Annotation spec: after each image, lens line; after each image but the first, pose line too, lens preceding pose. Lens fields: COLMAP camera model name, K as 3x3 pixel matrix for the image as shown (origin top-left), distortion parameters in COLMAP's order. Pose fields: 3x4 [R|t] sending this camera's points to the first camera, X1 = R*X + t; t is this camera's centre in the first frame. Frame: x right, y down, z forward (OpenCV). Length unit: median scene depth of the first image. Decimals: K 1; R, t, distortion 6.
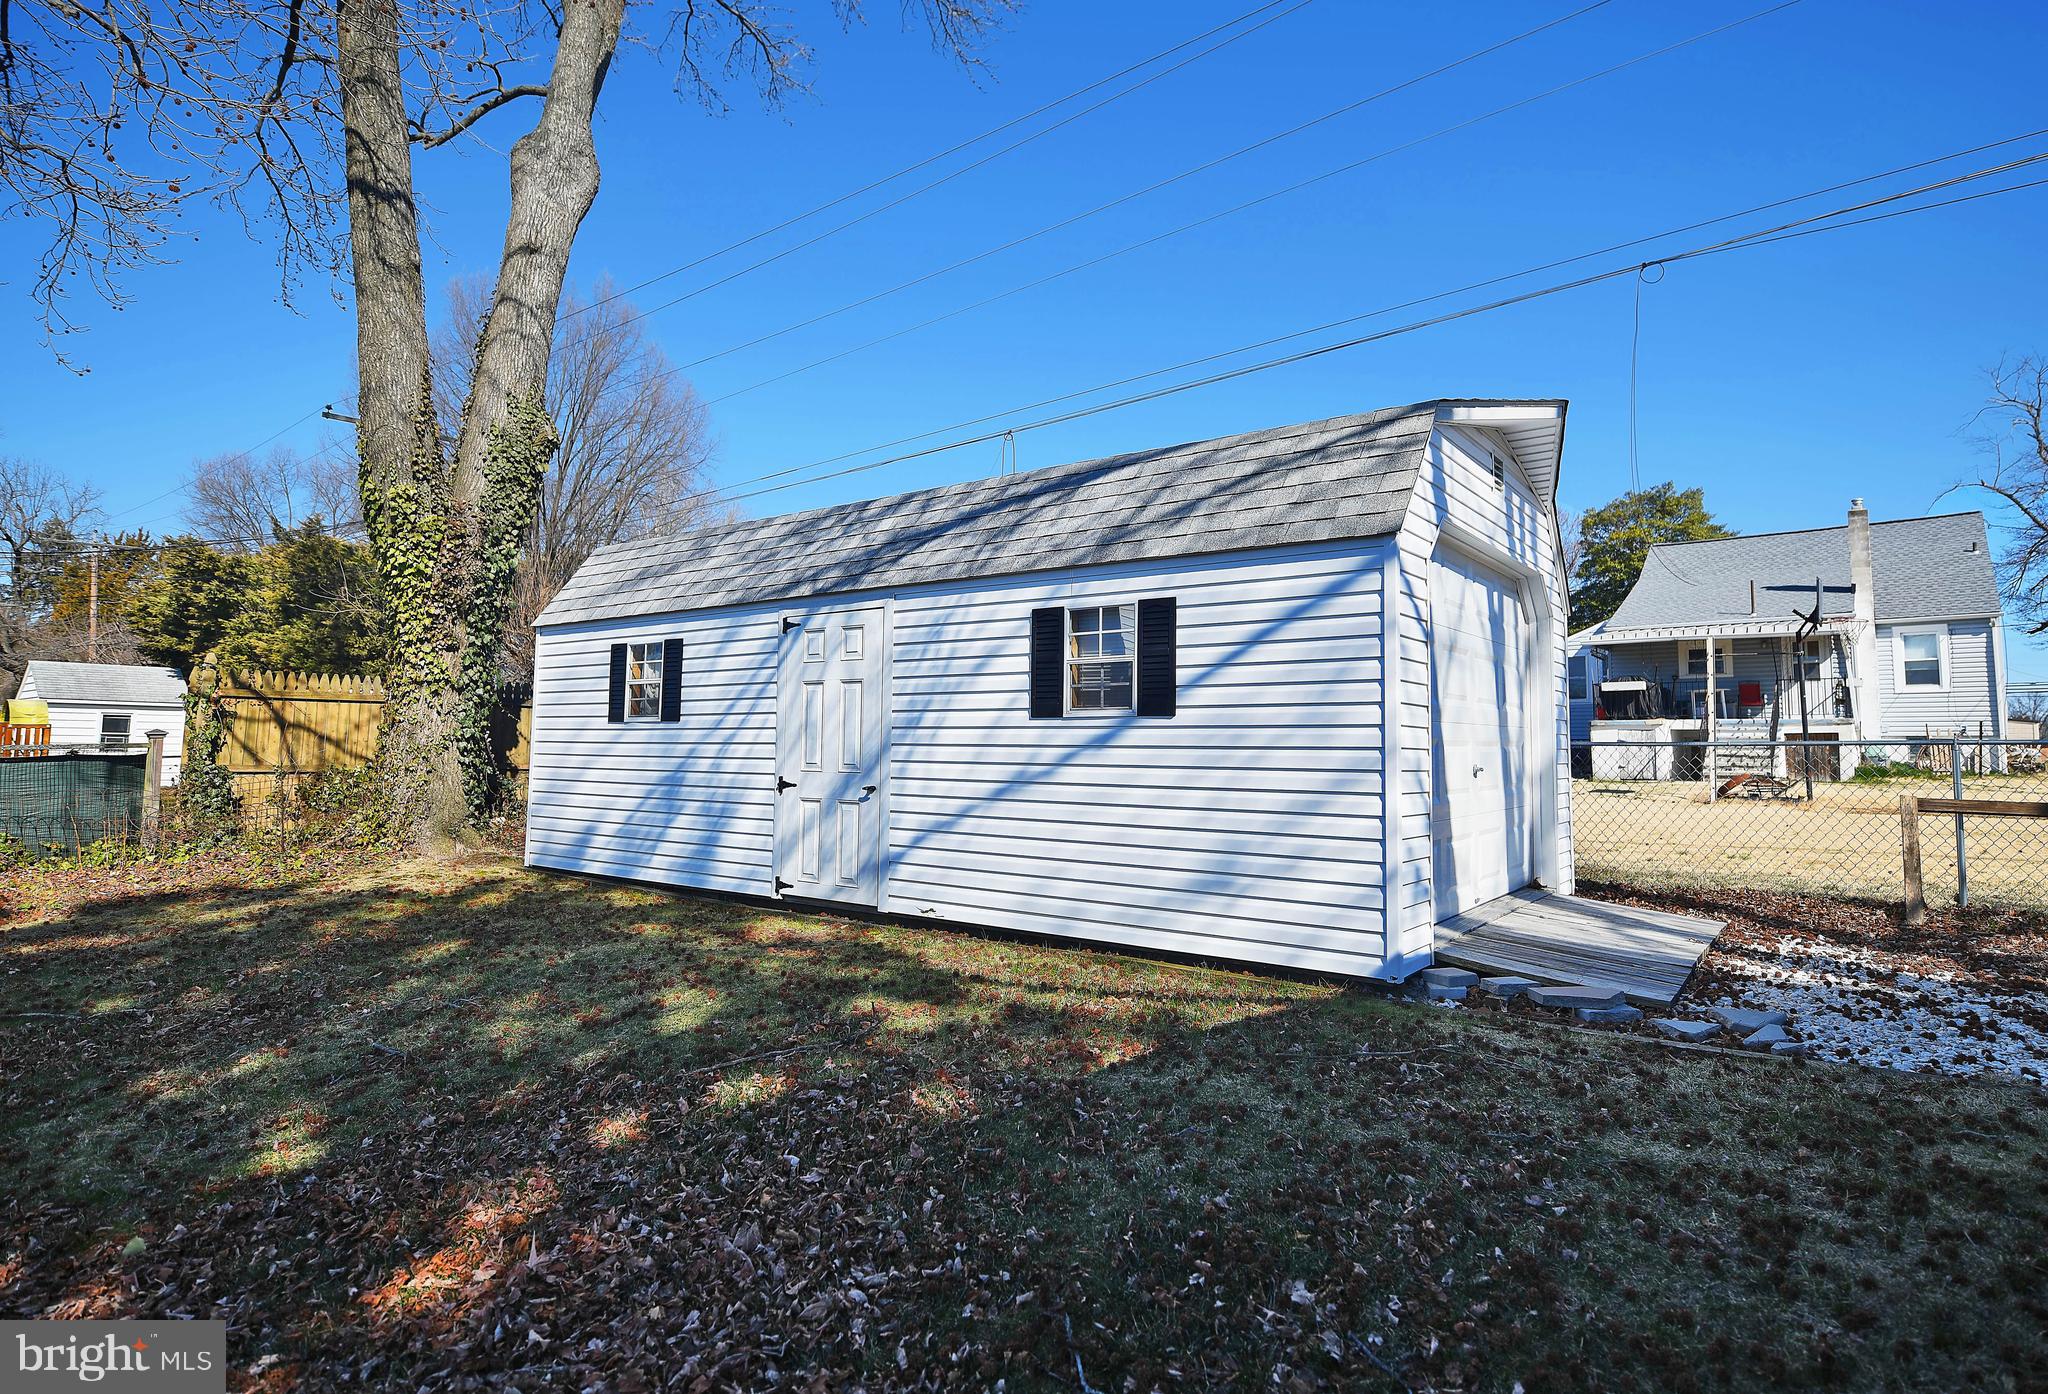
lens RADIAL K [[1063.7, 0, 1103.4], [0, 1063.7, 665.4], [0, 0, 1]] dist [-0.014206, 0.000525]
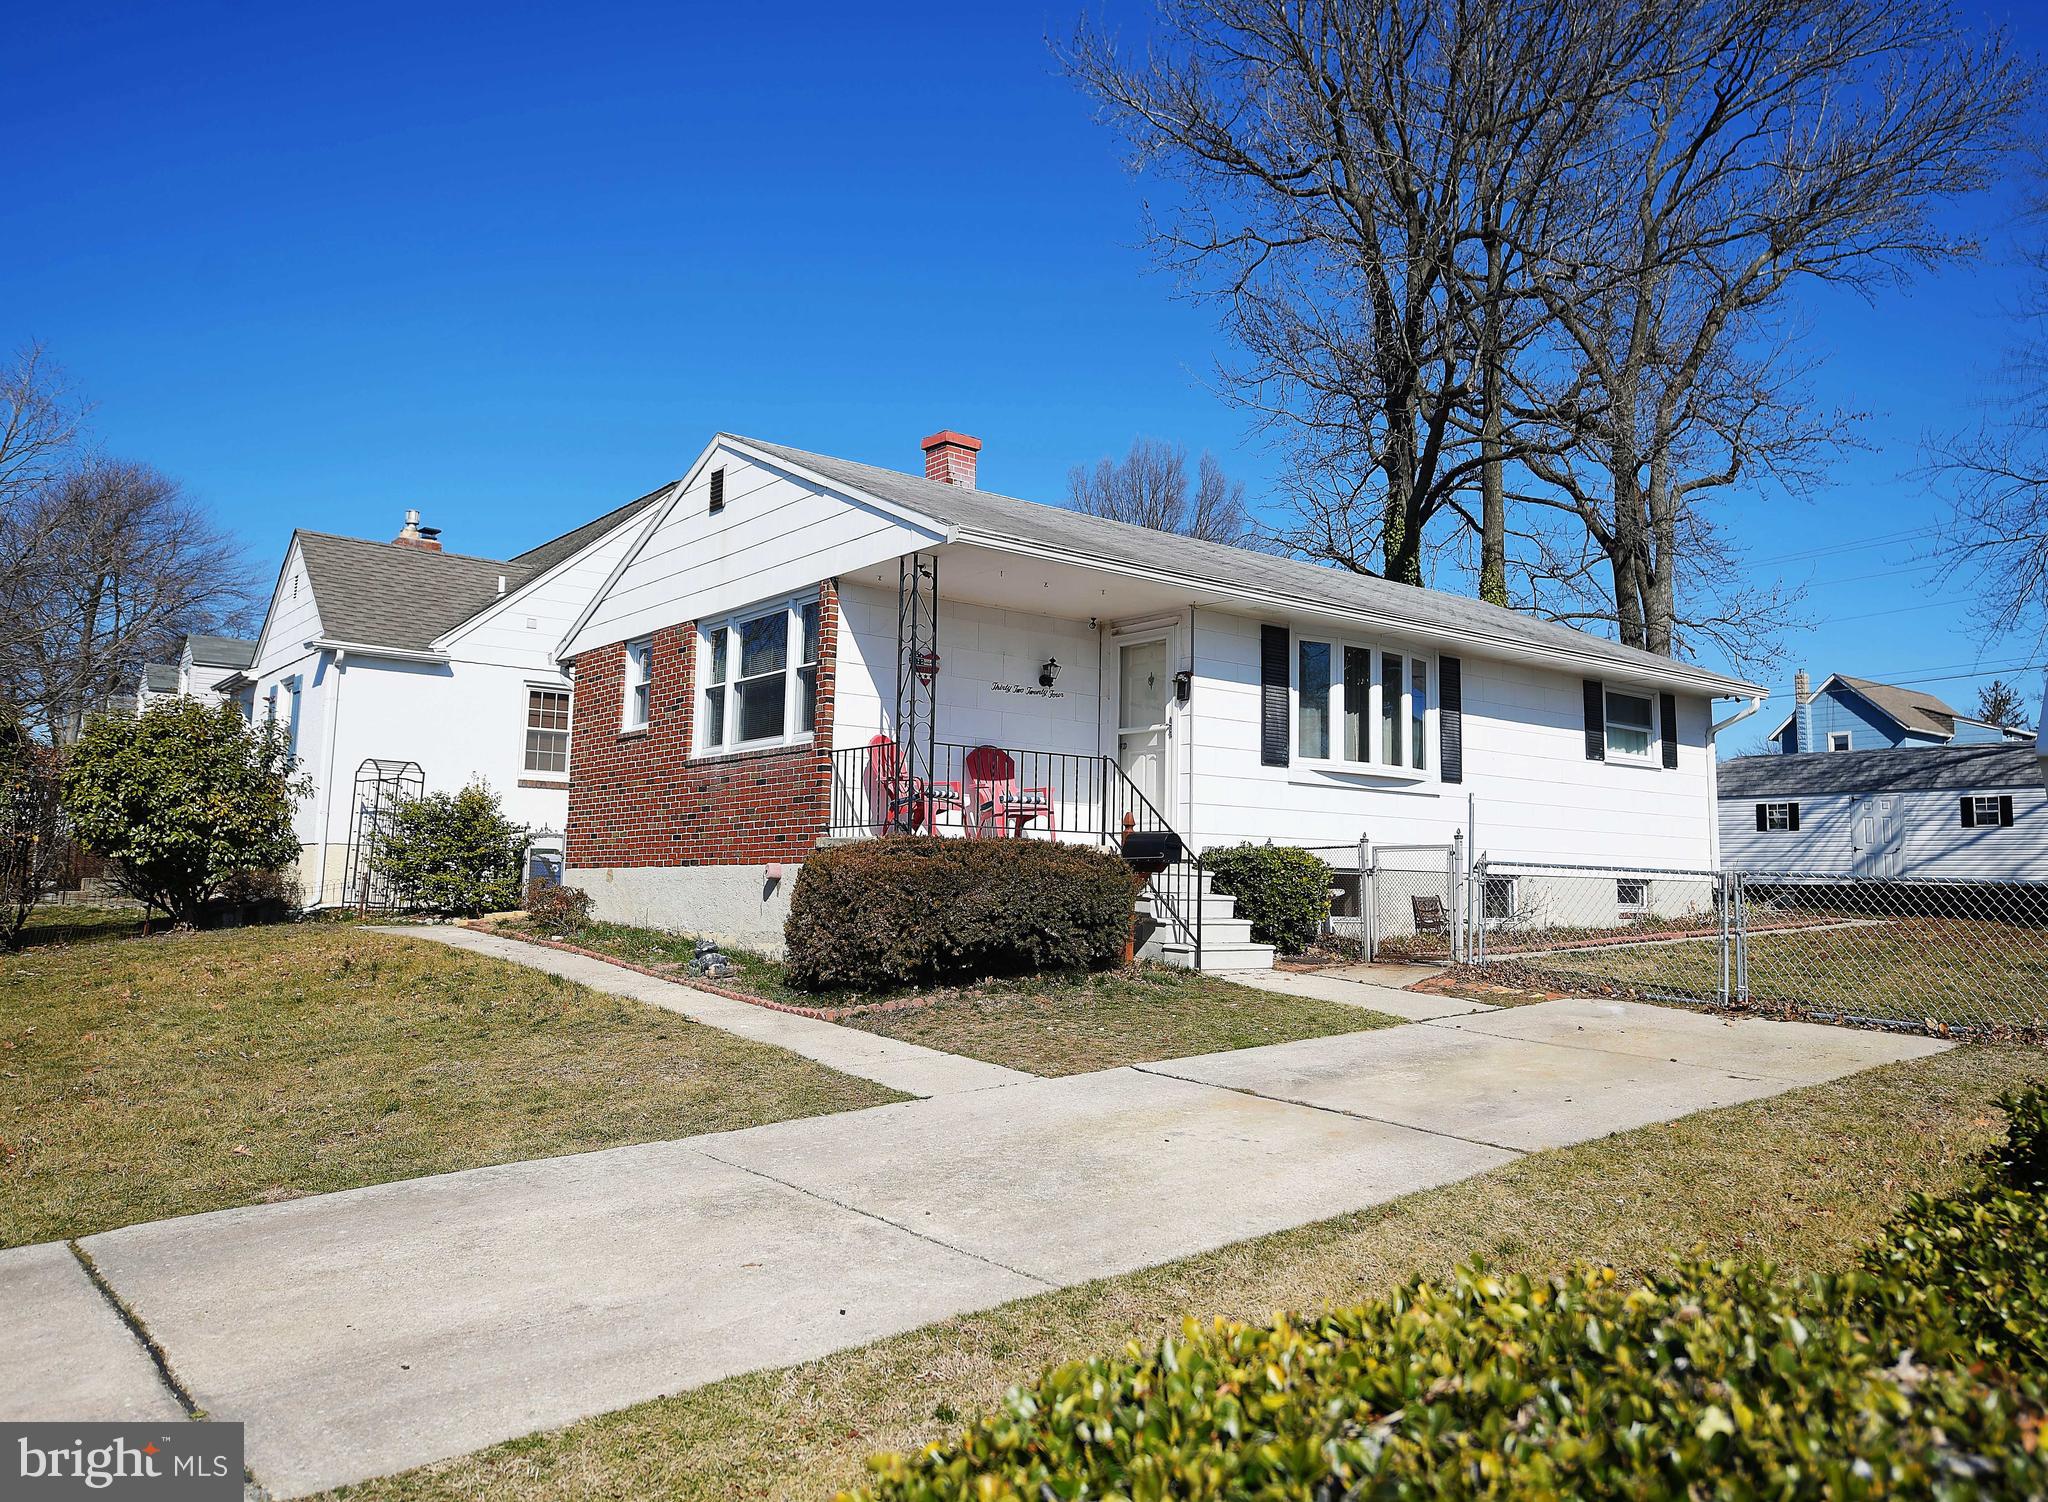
lens RADIAL K [[1520.6, 0, 1073.8], [0, 1520.6, 712.1], [0, 0, 1]] dist [0.001712, -0.000965]
pose [[0.970687, -0.022597, -0.239281, -1.442768], [0.012292, 0.998935, -0.044471, -0.123264], [0.240031, 0.040226, 0.969931, -3.927320]]
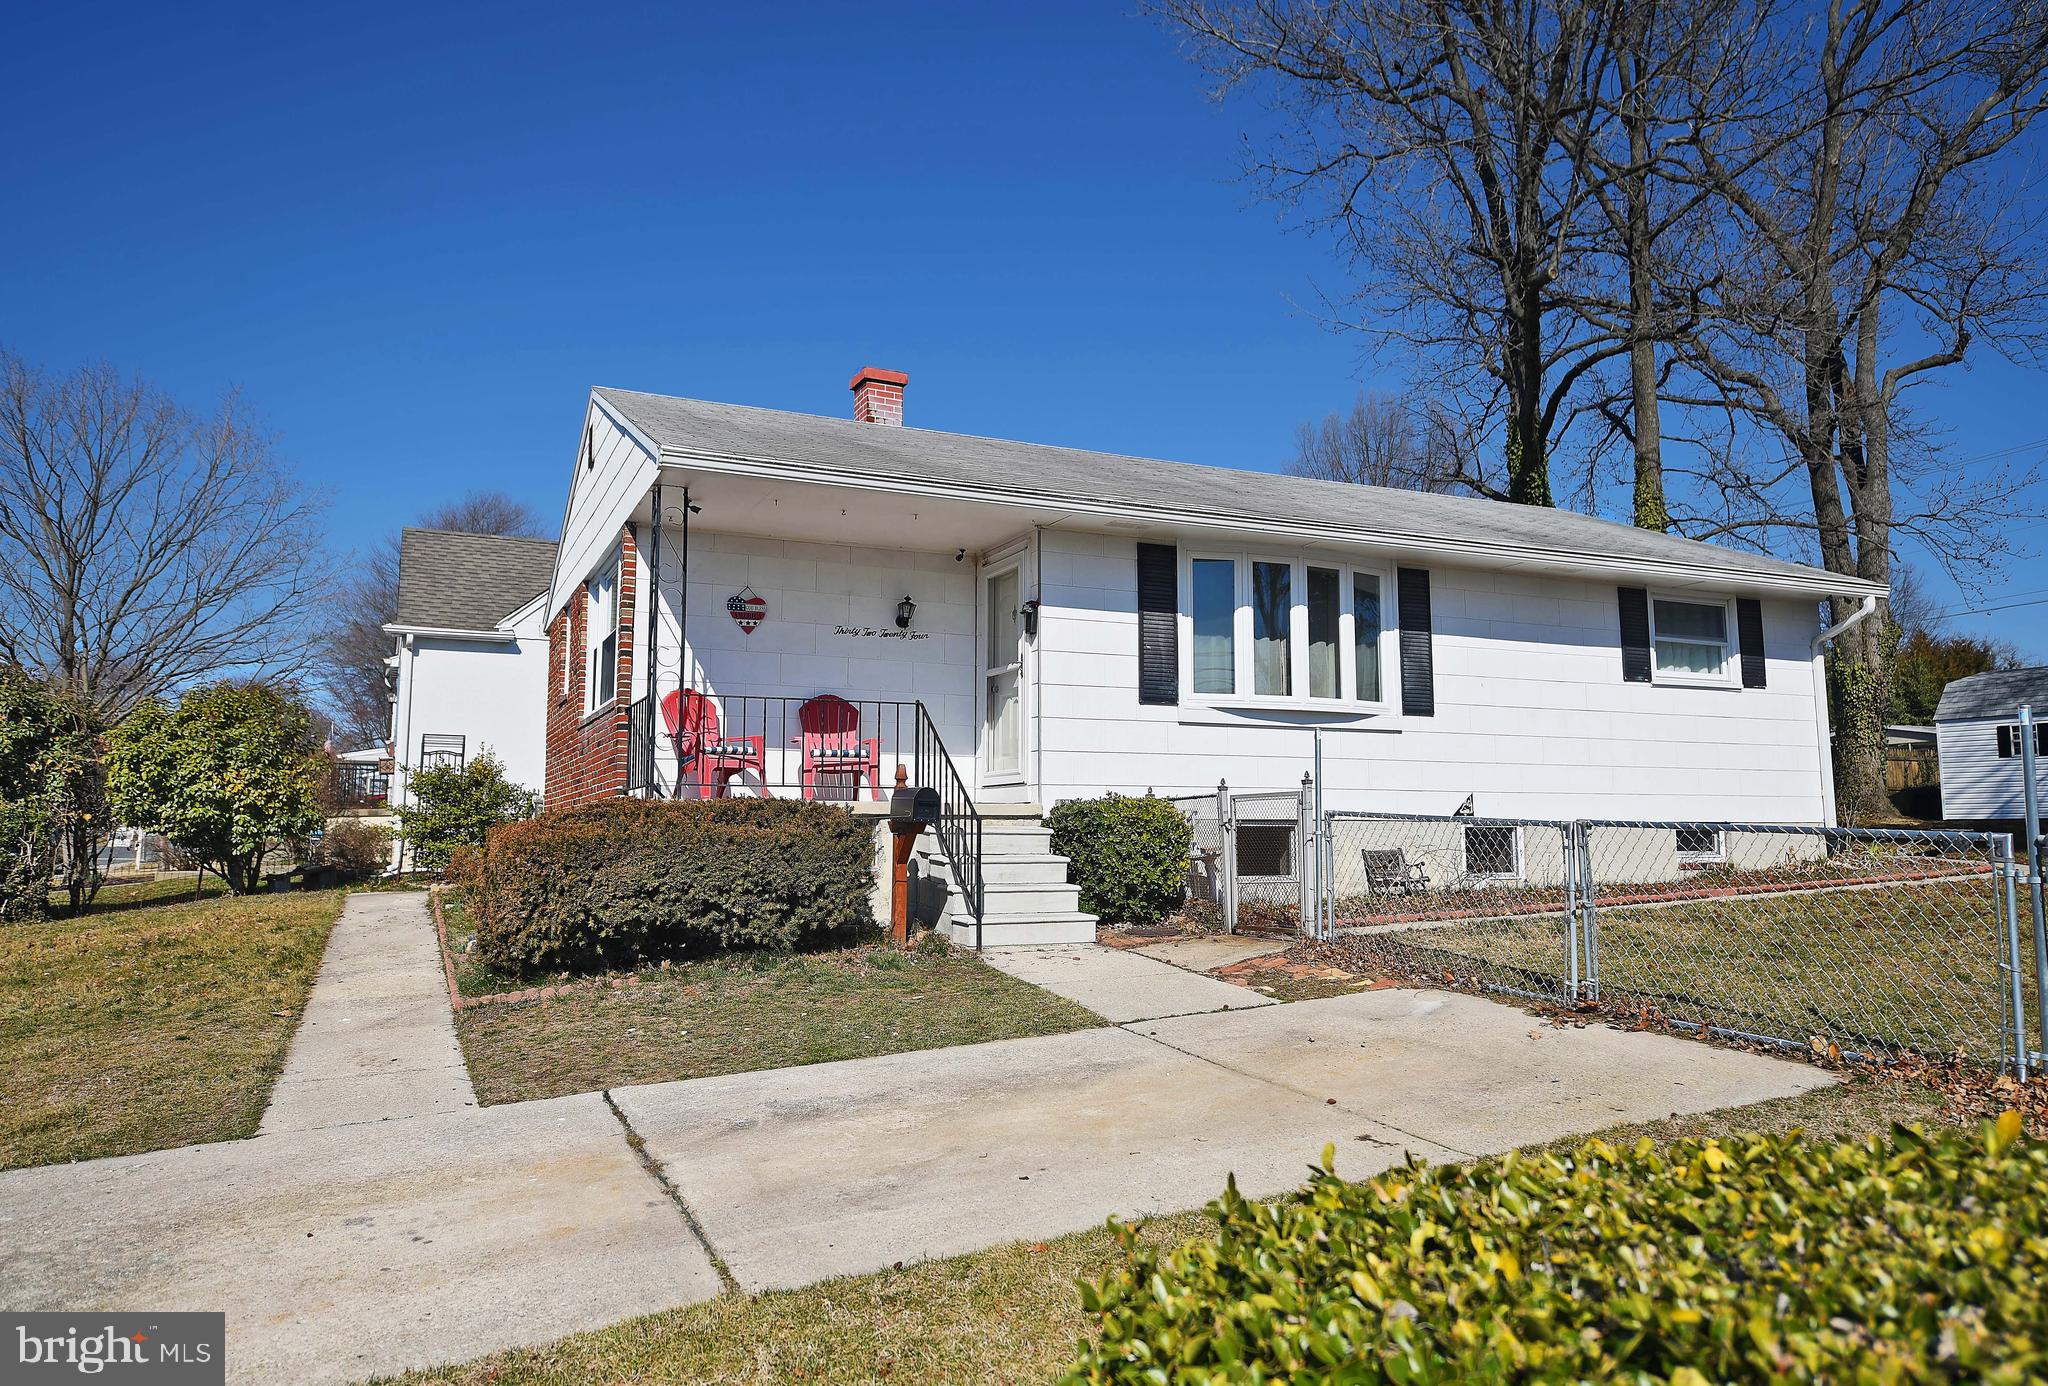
lens RADIAL K [[1384.7, 0, 1026.4], [0, 1384.7, 676.6], [0, 0, 1]] dist [-0.000705, 0.001677]
pose [[0.875142, -0.066223, -0.479314, -1.014887], [0.048398, 0.997603, -0.049466, -0.097323], [0.481441, 0.020092, 0.876248, -3.347873]]
